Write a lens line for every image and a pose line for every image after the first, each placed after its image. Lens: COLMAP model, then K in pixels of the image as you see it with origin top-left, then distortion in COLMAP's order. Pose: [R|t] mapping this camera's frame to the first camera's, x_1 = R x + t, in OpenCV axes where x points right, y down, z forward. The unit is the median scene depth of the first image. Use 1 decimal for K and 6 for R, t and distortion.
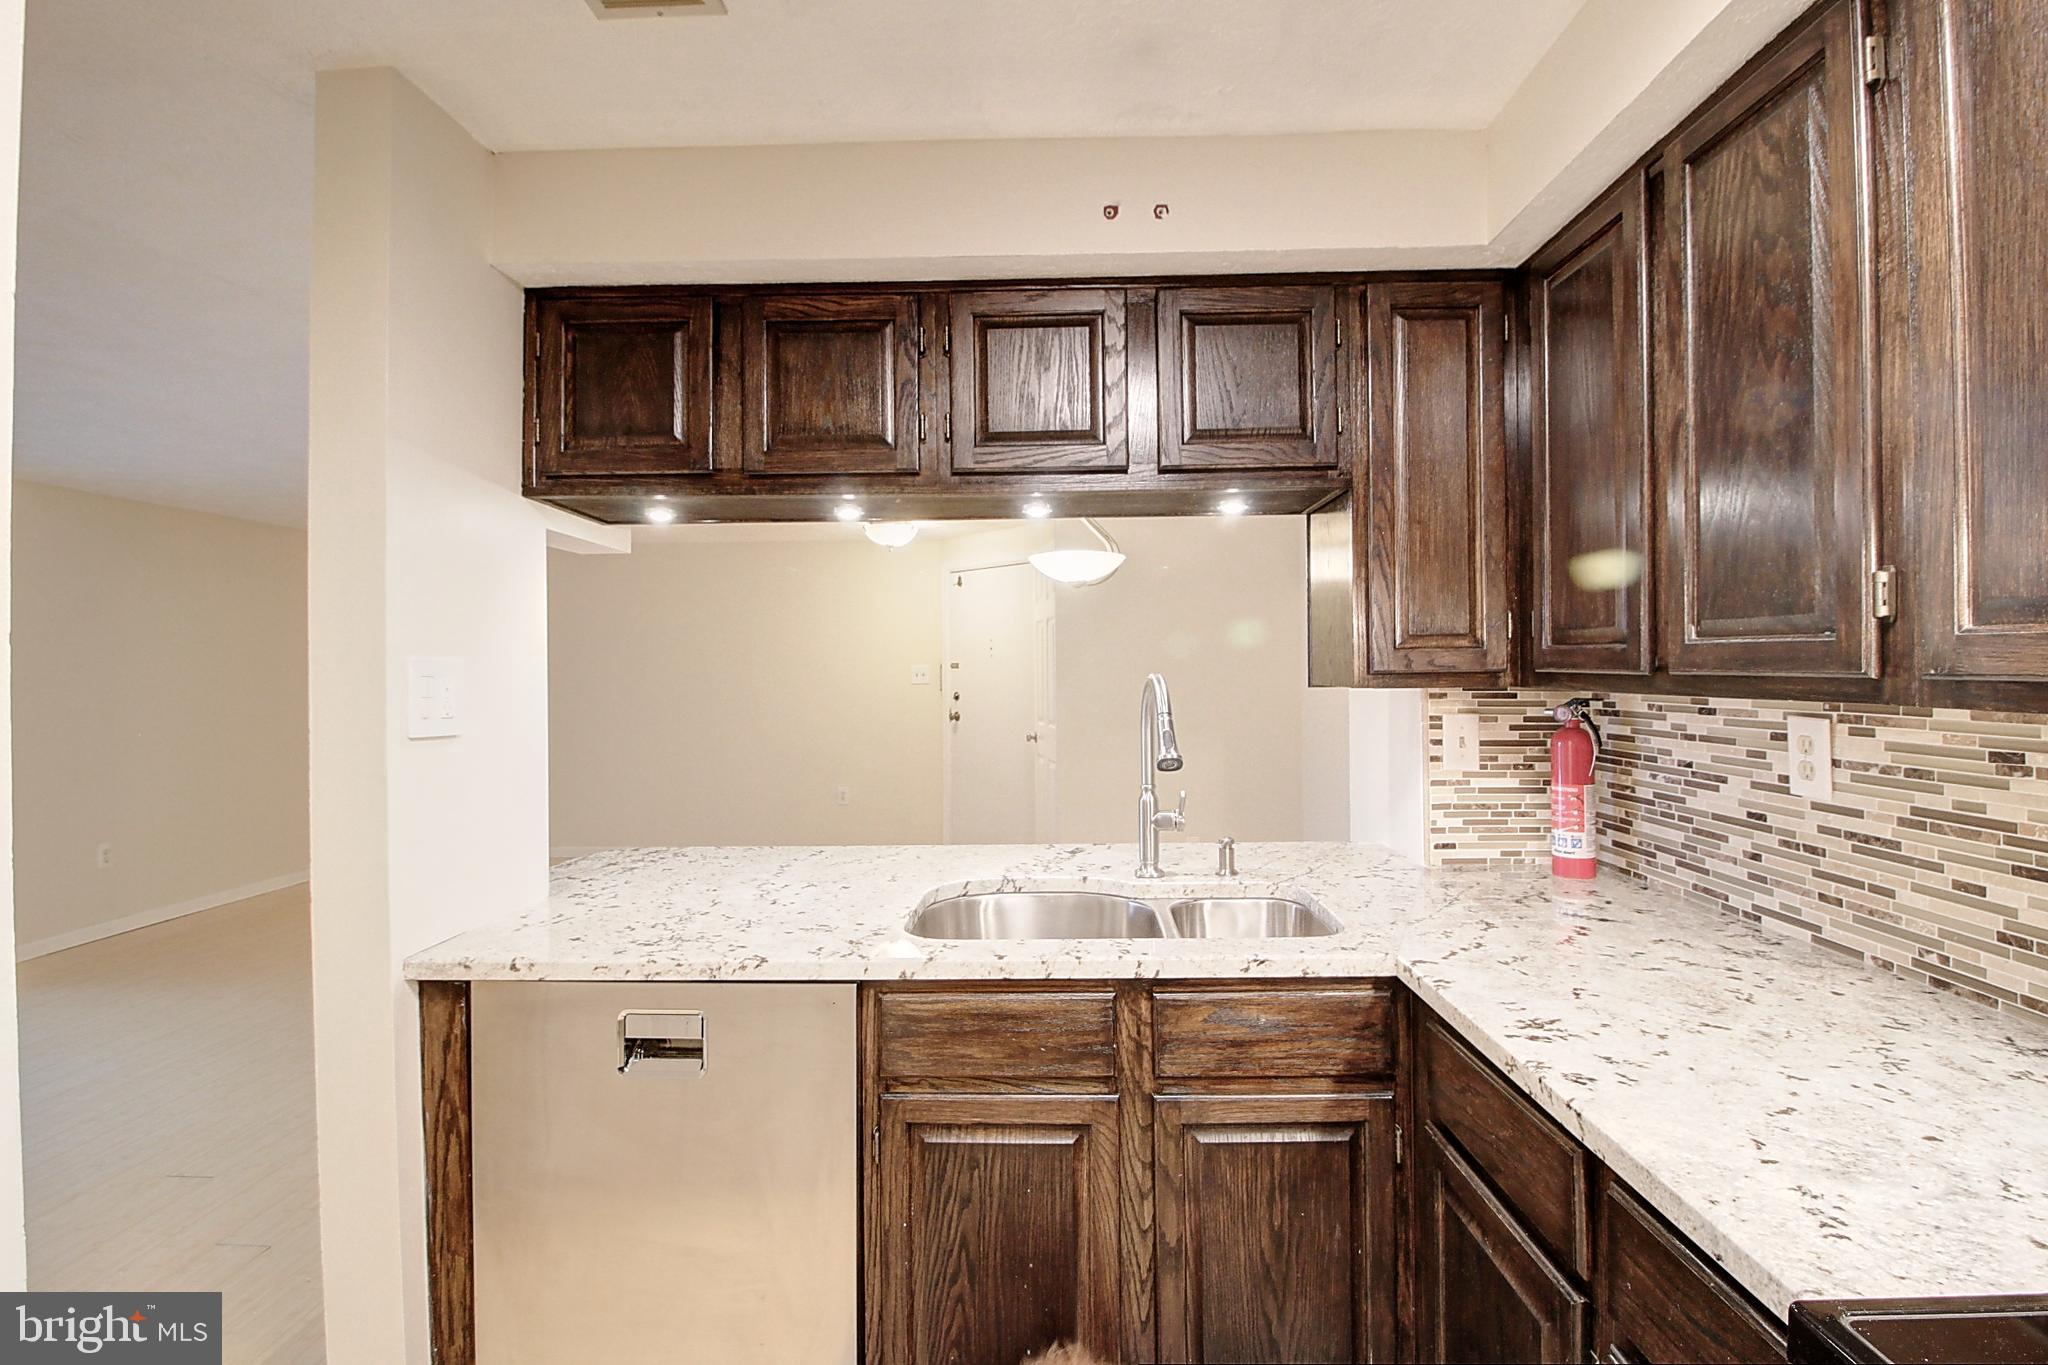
lens RADIAL K [[953.9, 0, 1037.0], [0, 953.9, 670.8], [0, 0, 1]] dist [0.000627, -0.010778]
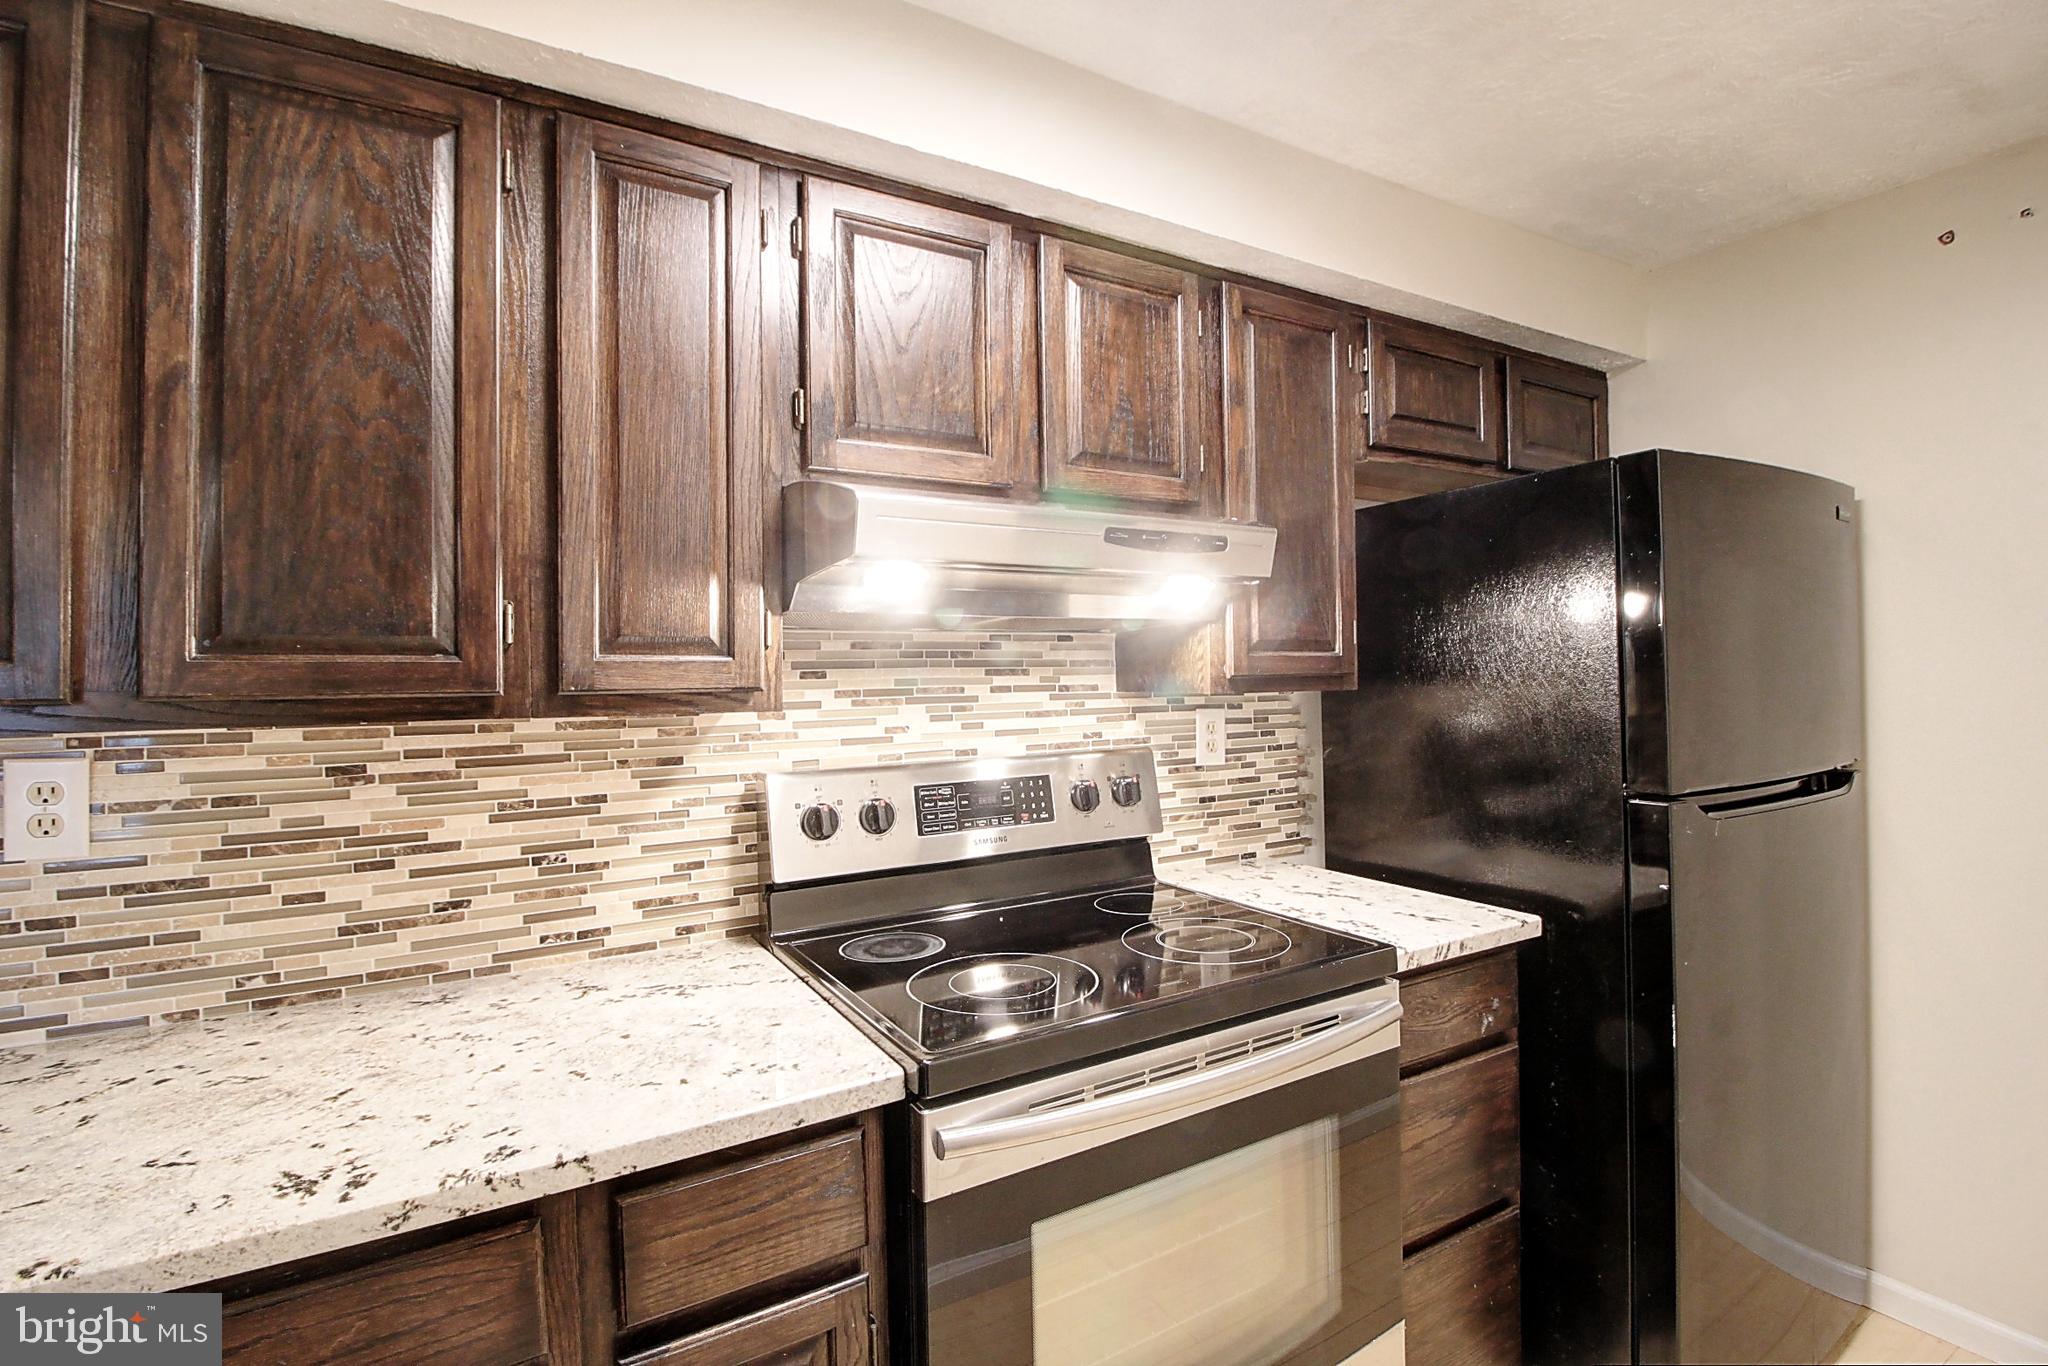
lens RADIAL K [[953.9, 0, 1037.0], [0, 953.9, 671.3], [0, 0, 1]] dist [0.000627, -0.010778]
pose [[-0.534906, 0.022824, 0.844603, -0.339869], [0.023797, 0.999645, -0.011943, 0.005653], [-0.844576, 0.013711, -0.535259, 0.804453]]
